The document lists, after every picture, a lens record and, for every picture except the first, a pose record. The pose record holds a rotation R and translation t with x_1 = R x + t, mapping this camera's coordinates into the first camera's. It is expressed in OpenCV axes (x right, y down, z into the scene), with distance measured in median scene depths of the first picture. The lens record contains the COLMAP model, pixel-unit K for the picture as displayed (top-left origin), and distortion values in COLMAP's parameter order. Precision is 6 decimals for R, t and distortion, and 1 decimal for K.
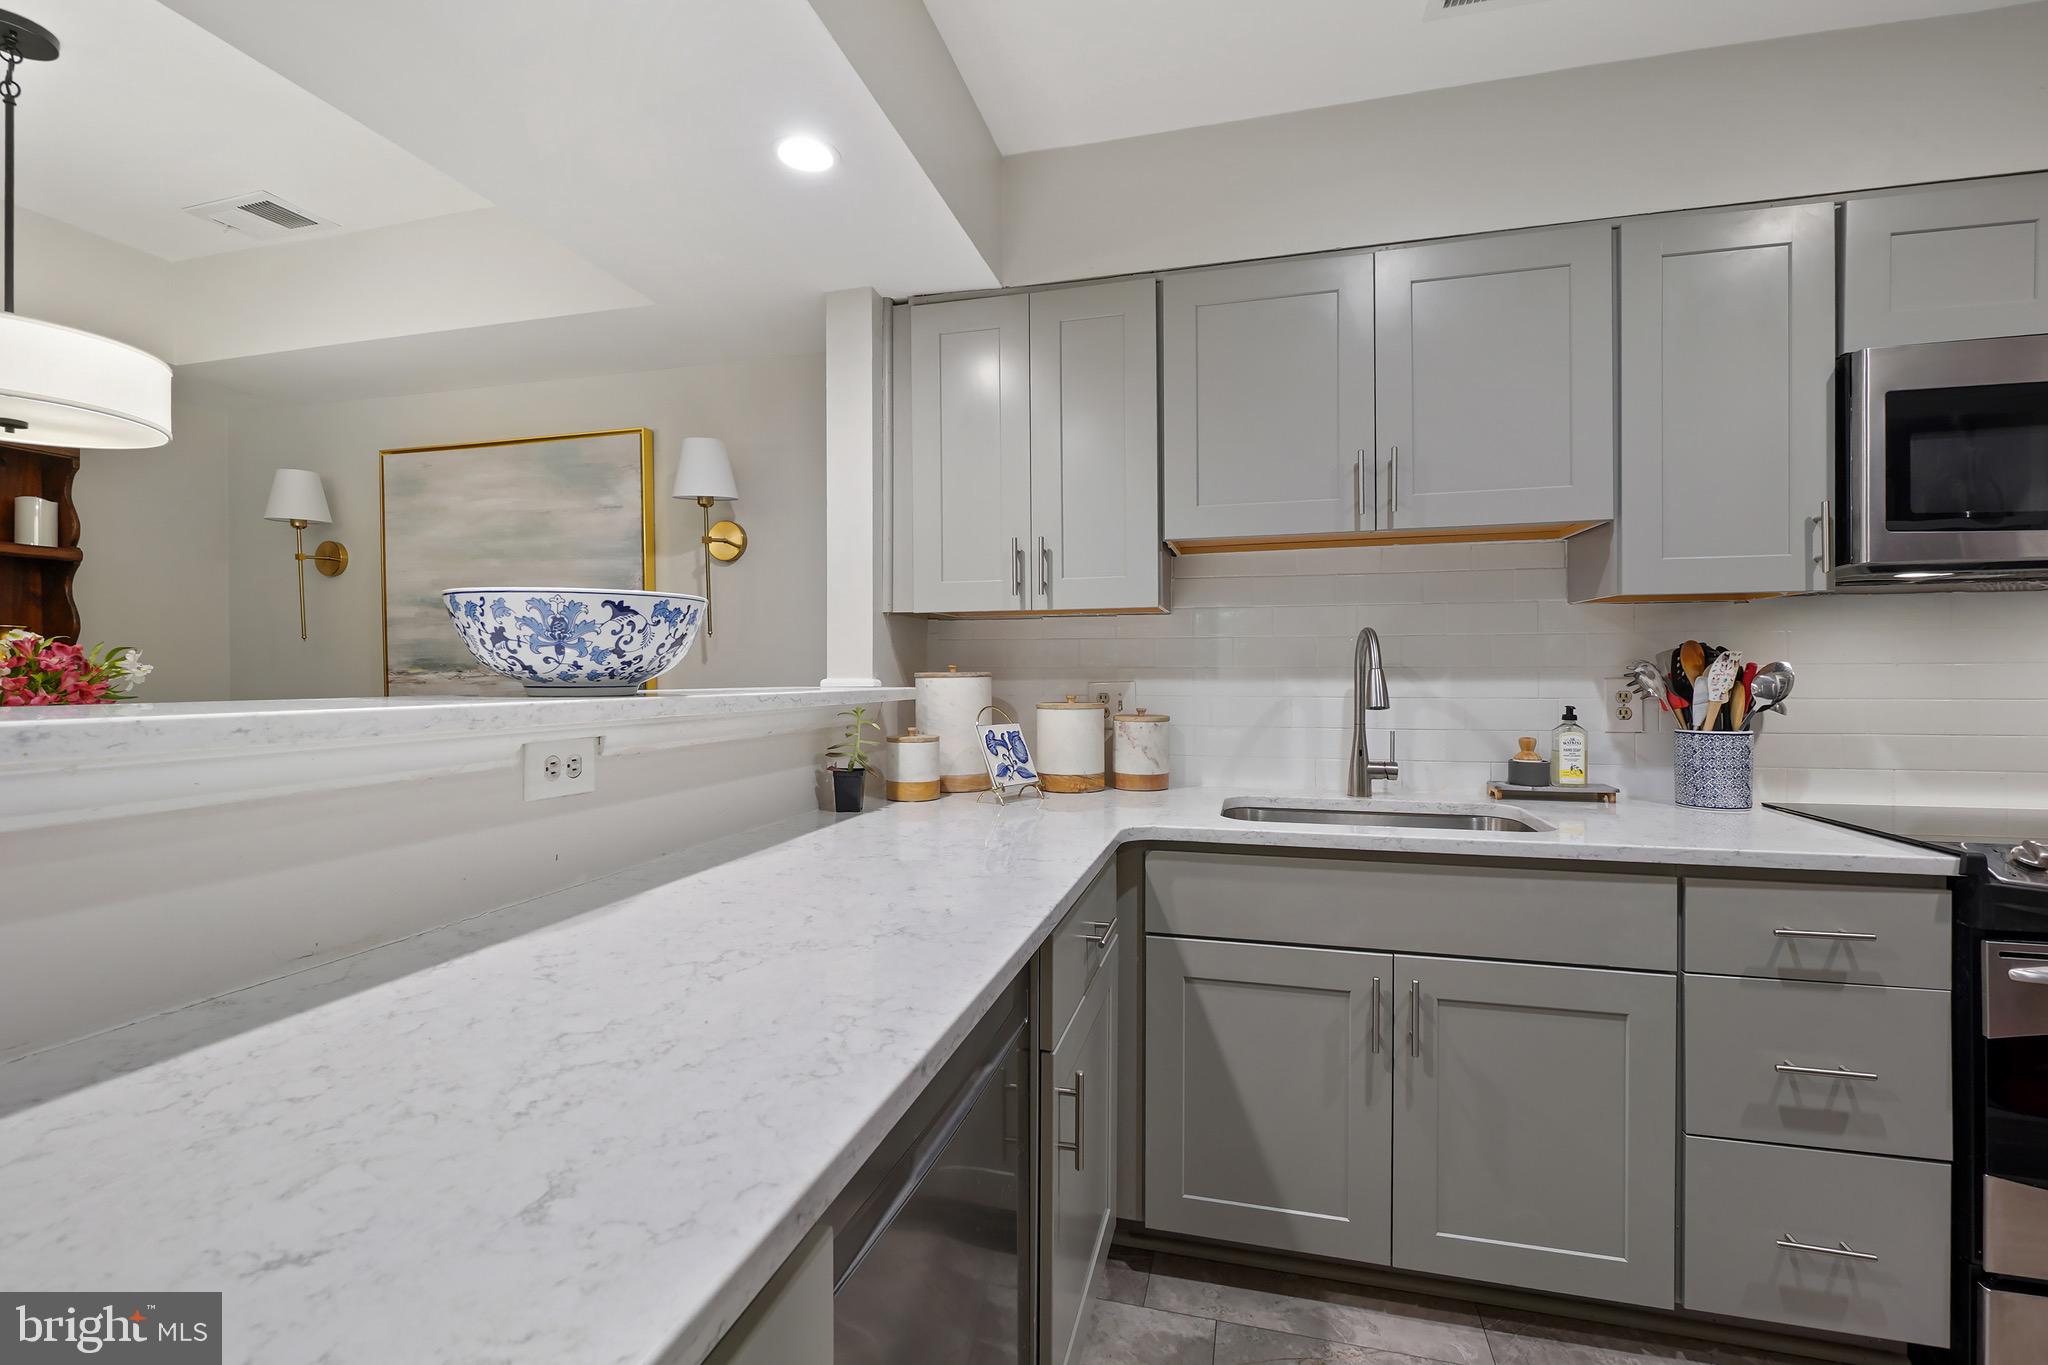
lens RADIAL K [[903.2, 0, 1020.6], [0, 903.2, 641.3], [0, 0, 1]] dist [-0.002884, -0.000538]
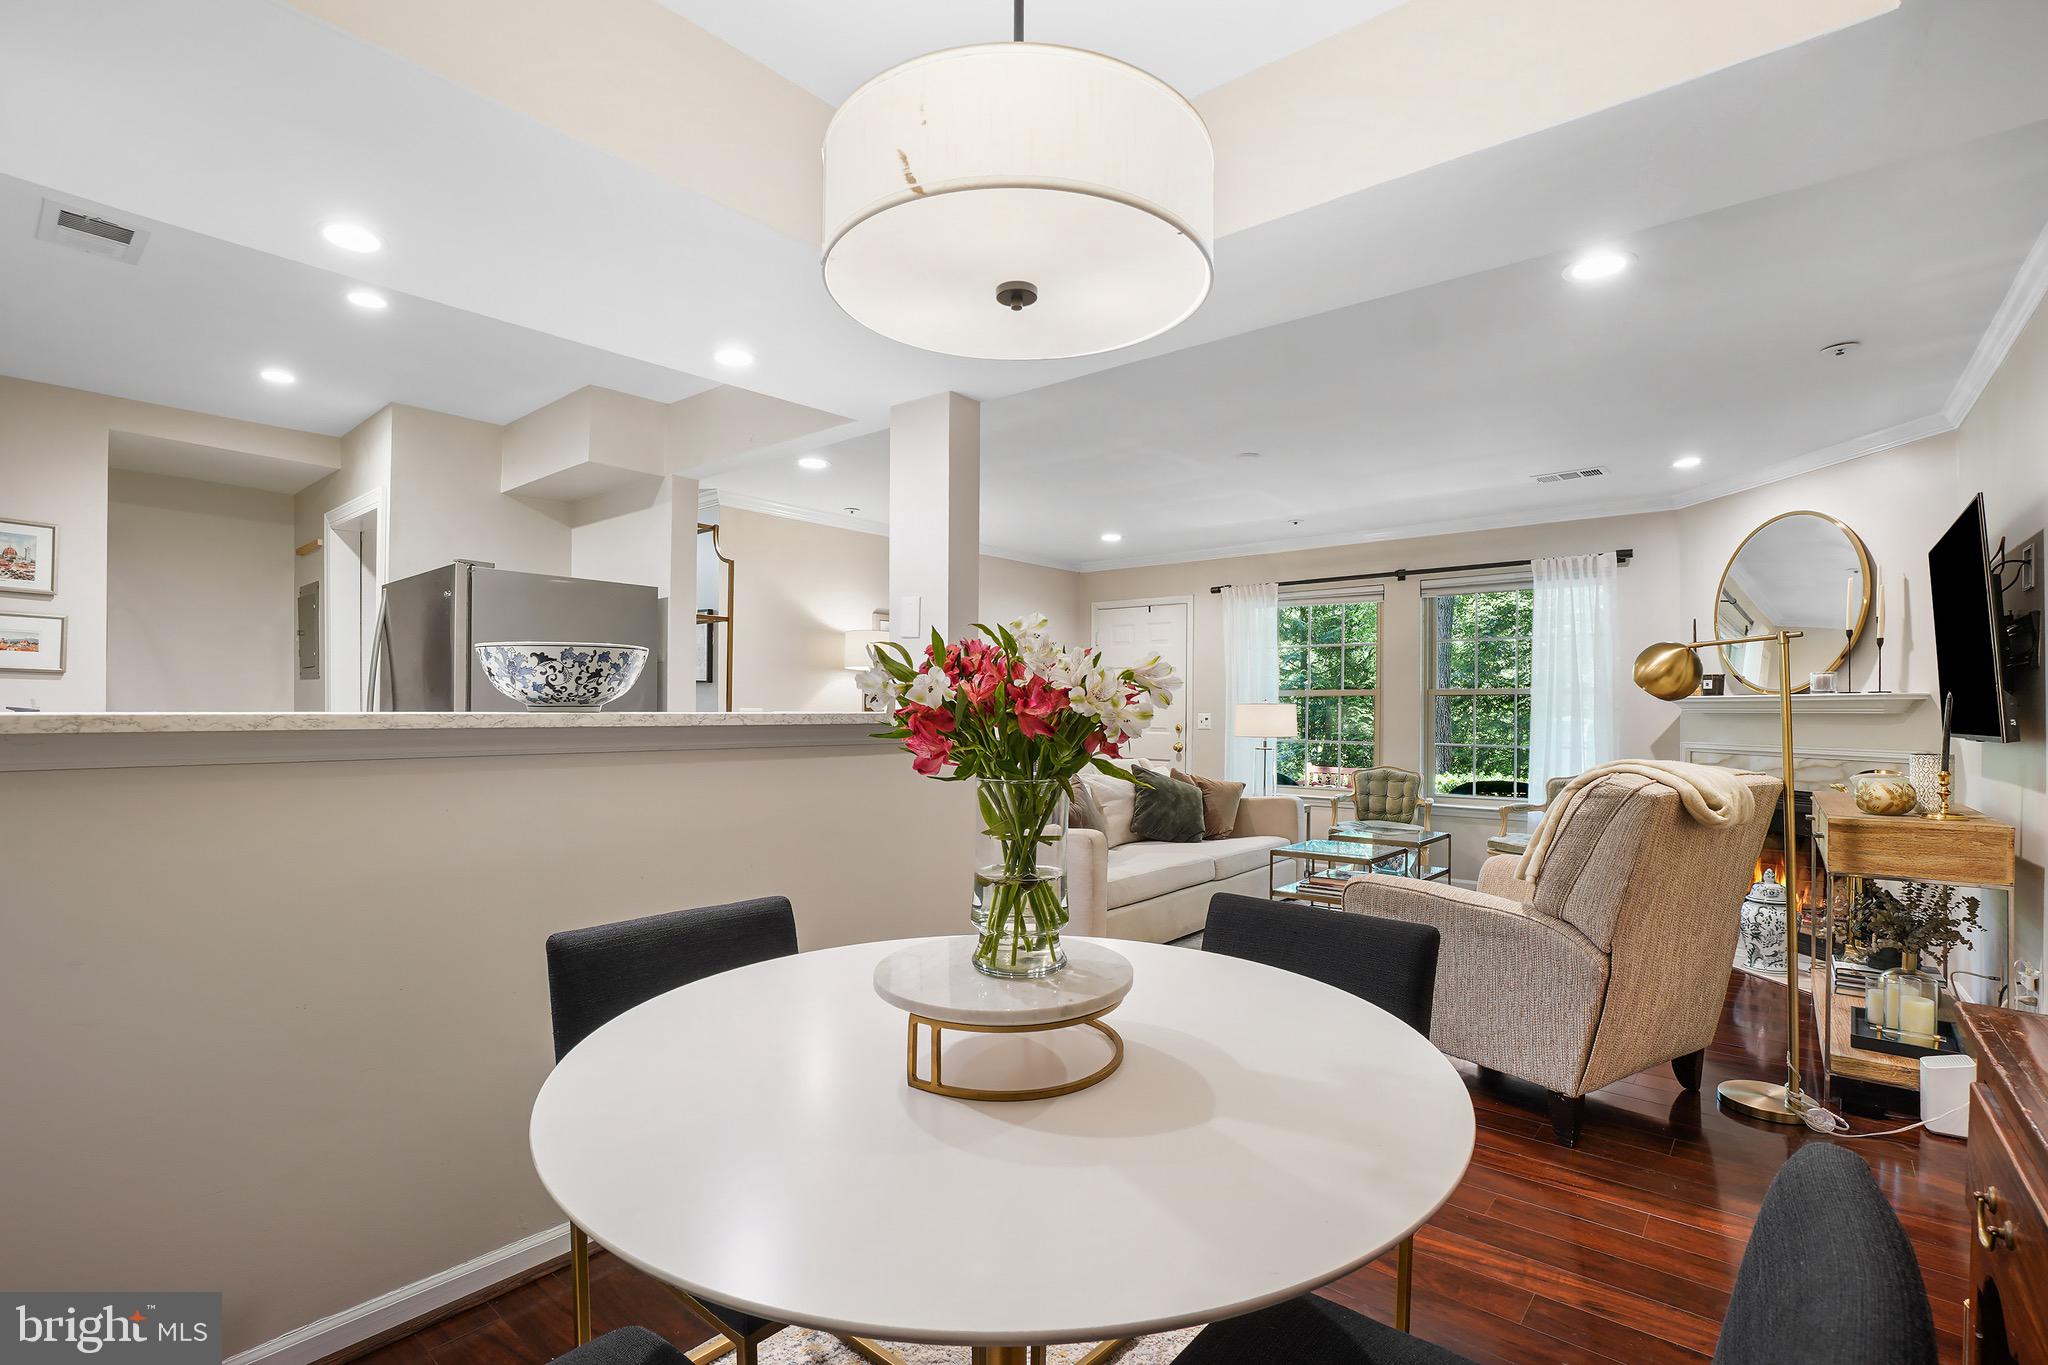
lens RADIAL K [[948.0, 0, 1033.5], [0, 948.0, 718.8], [0, 0, 1]] dist [-0.086397, 0.033416]
pose [[-0.913292, -0.010556, 0.407169, -1.173473], [-0.021358, 0.999530, -0.021993, 0.056799], [-0.406746, -0.028782, -0.913088, 1.352944]]
